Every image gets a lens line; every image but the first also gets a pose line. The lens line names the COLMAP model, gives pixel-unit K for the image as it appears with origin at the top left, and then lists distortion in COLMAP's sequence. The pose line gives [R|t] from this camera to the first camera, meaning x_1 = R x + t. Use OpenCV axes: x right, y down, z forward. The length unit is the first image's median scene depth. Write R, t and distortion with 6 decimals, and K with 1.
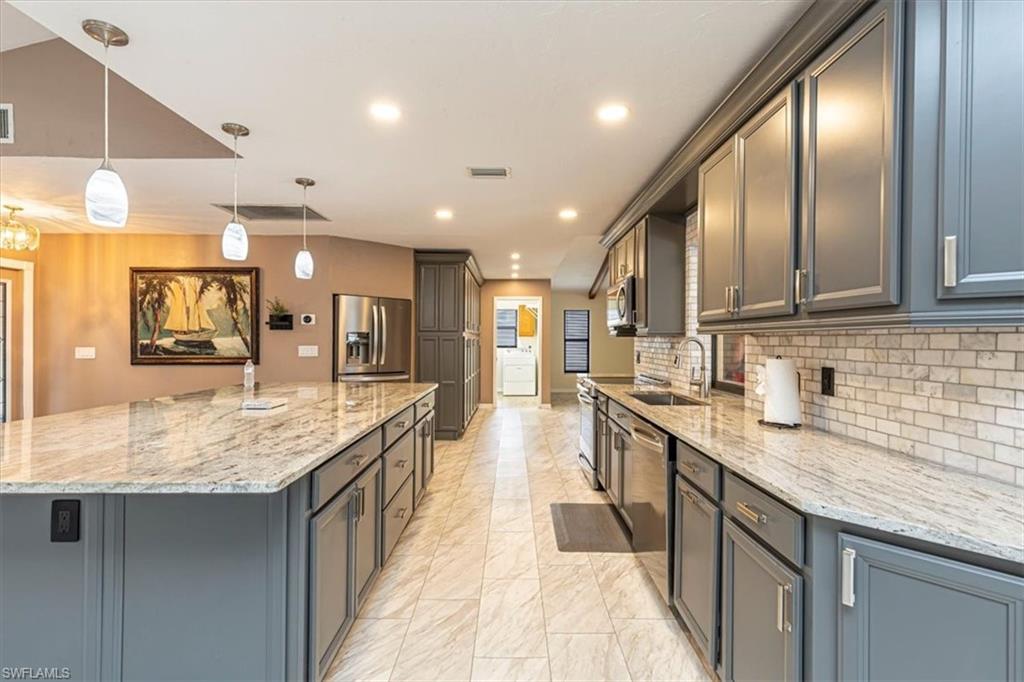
lens RADIAL K [[457.6, 0, 516.1], [0, 457.6, 340.2], [0, 0, 1]] dist [0.009391, -0.001776]
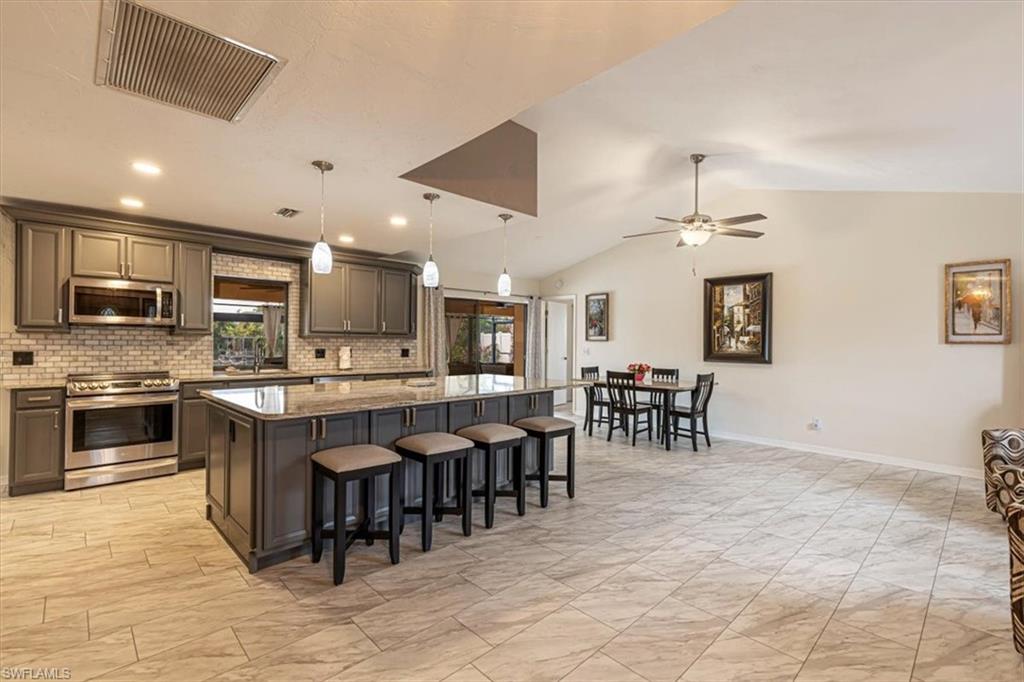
lens RADIAL K [[457.6, 0, 516.1], [0, 457.6, 340.2], [0, 0, 1]] dist [0.009391, -0.001776]
pose [[-0.688908, -0.009129, 0.724792, -0.928297], [-0.011792, 0.999930, 0.001387, -0.006729], [-0.724753, -0.007591, -0.688967, 0.906714]]
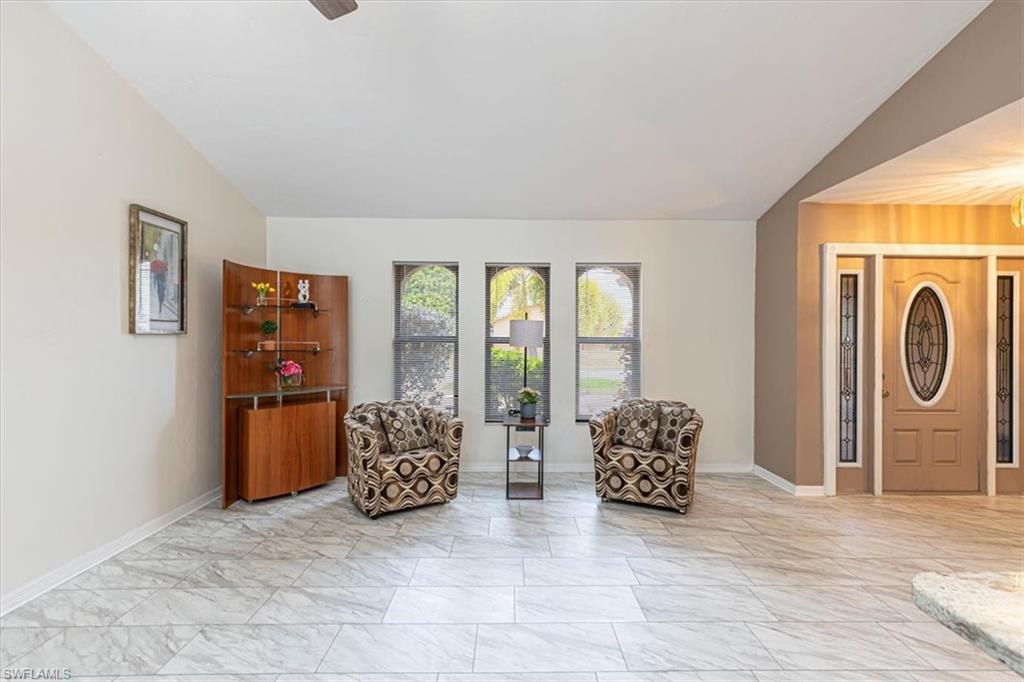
lens RADIAL K [[457.6, 0, 516.1], [0, 457.6, 340.2], [0, 0, 1]] dist [0.009391, -0.001776]
pose [[0.008089, -0.003887, -0.999960, -0.286076], [-0.005864, 0.999975, -0.003934, -0.001741], [0.999950, 0.005896, 0.008066, 0.111971]]
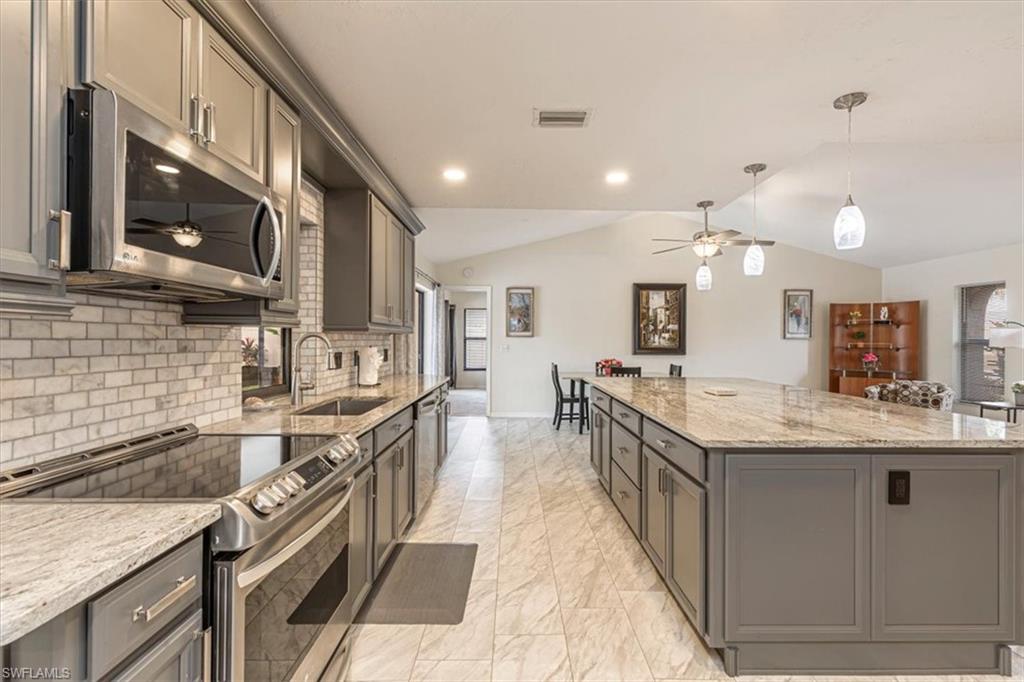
lens RADIAL K [[457.6, 0, 516.1], [0, 457.6, 340.2], [0, 0, 1]] dist [0.009391, -0.001776]
pose [[-0.999910, -0.013362, -0.000846, 0.008326], [-0.013366, 0.999900, 0.004658, -0.000518], [0.000783, 0.004669, -0.999989, 1.119719]]
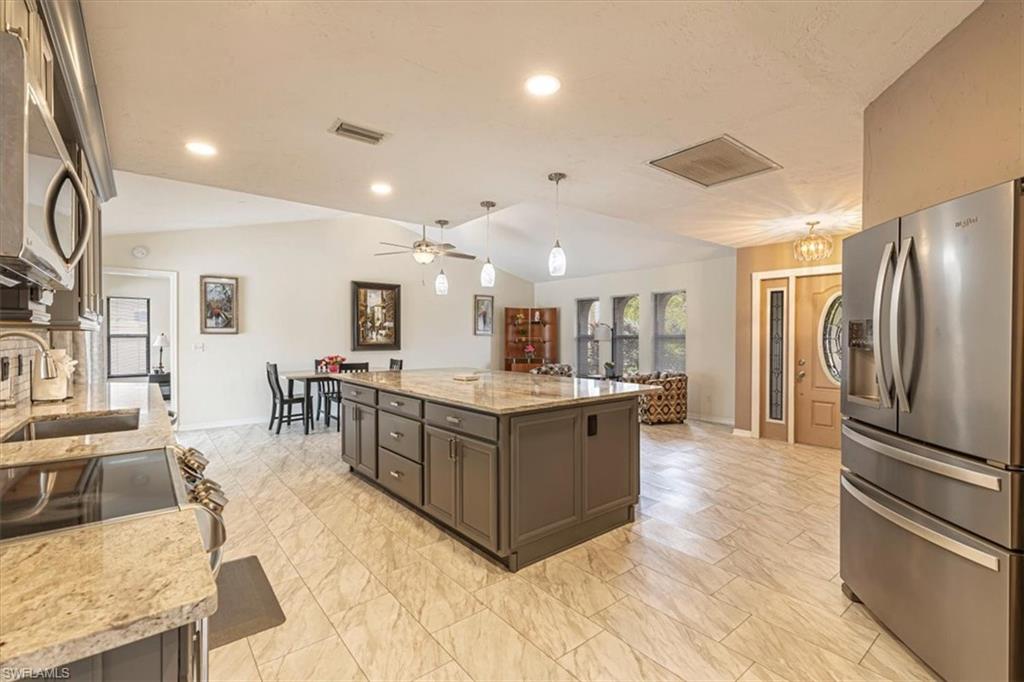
lens RADIAL K [[457.6, 0, 516.1], [0, 457.6, 340.2], [0, 0, 1]] dist [0.009391, -0.001776]
pose [[-0.780422, -0.001789, -0.625251, 0.149798], [-0.006901, 0.999960, 0.005753, -0.000381], [0.625215, 0.008804, -0.780403, 1.157919]]
